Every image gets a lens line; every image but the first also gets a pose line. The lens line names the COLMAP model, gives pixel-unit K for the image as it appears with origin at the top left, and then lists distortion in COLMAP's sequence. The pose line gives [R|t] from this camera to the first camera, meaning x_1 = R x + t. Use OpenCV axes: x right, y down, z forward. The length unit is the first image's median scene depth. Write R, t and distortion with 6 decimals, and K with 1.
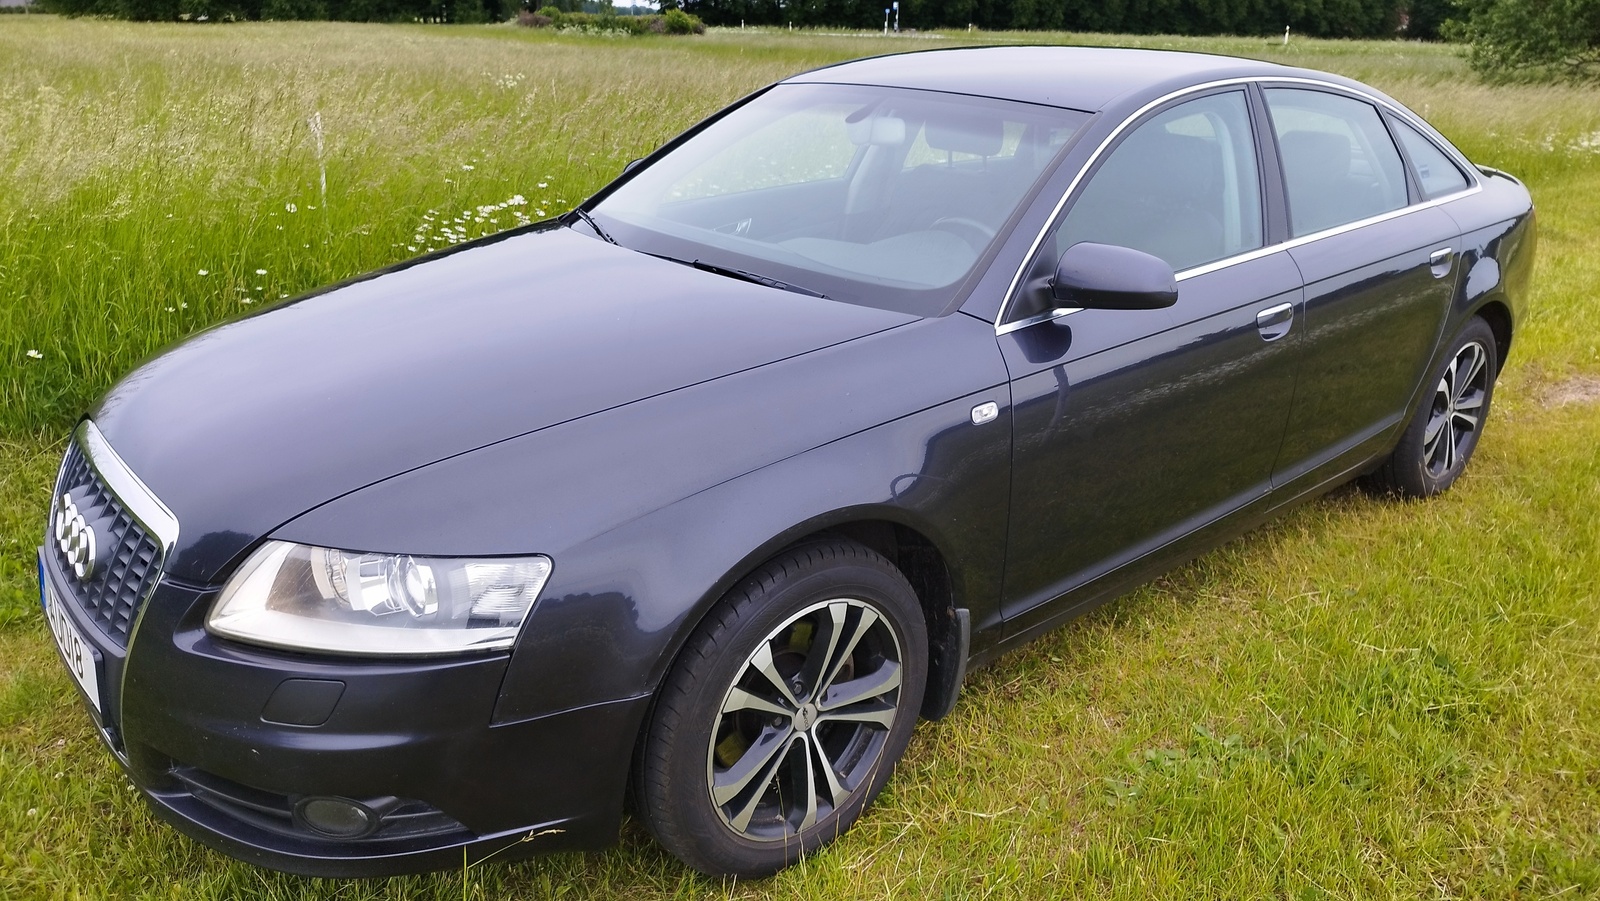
lens RADIAL K [[1135.1, 0, 800.0], [0, 1135.1, 450.5], [0, 0, 1]] dist [0.007720, -0.001027]
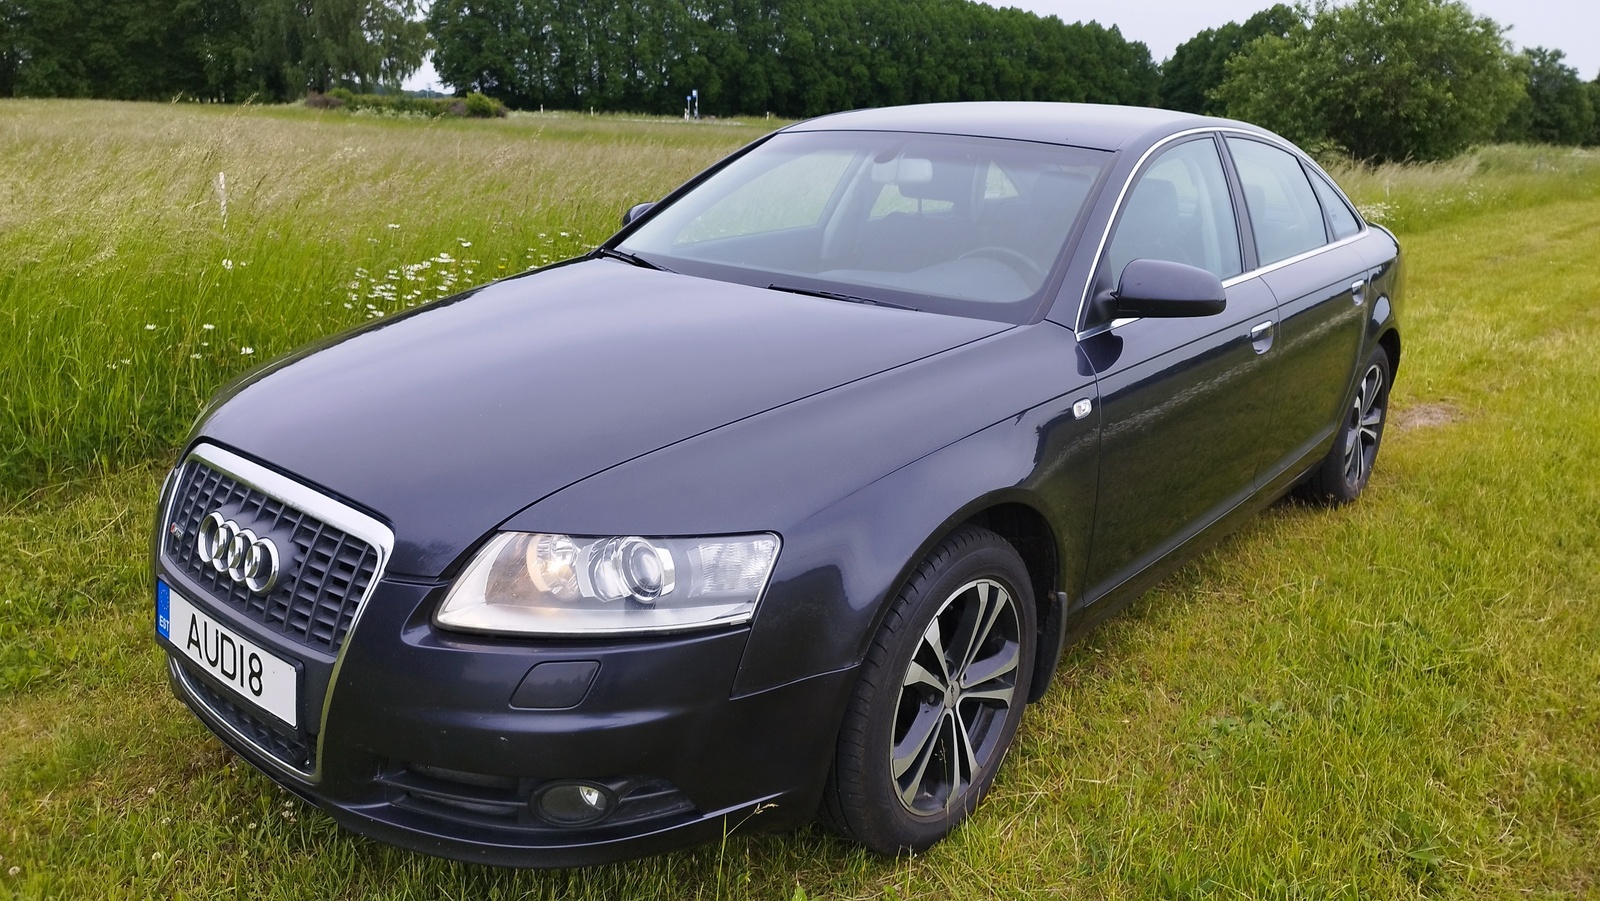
lens RADIAL K [[1135.1, 0, 800.0], [0, 1135.1, 450.5], [0, 0, 1]] dist [0.007720, -0.001027]
pose [[0.986421, -0.034355, 0.160601, -0.283228], [0.045230, 0.996888, -0.064557, 0.065769], [-0.157883, 0.070945, 0.984906, -0.039144]]
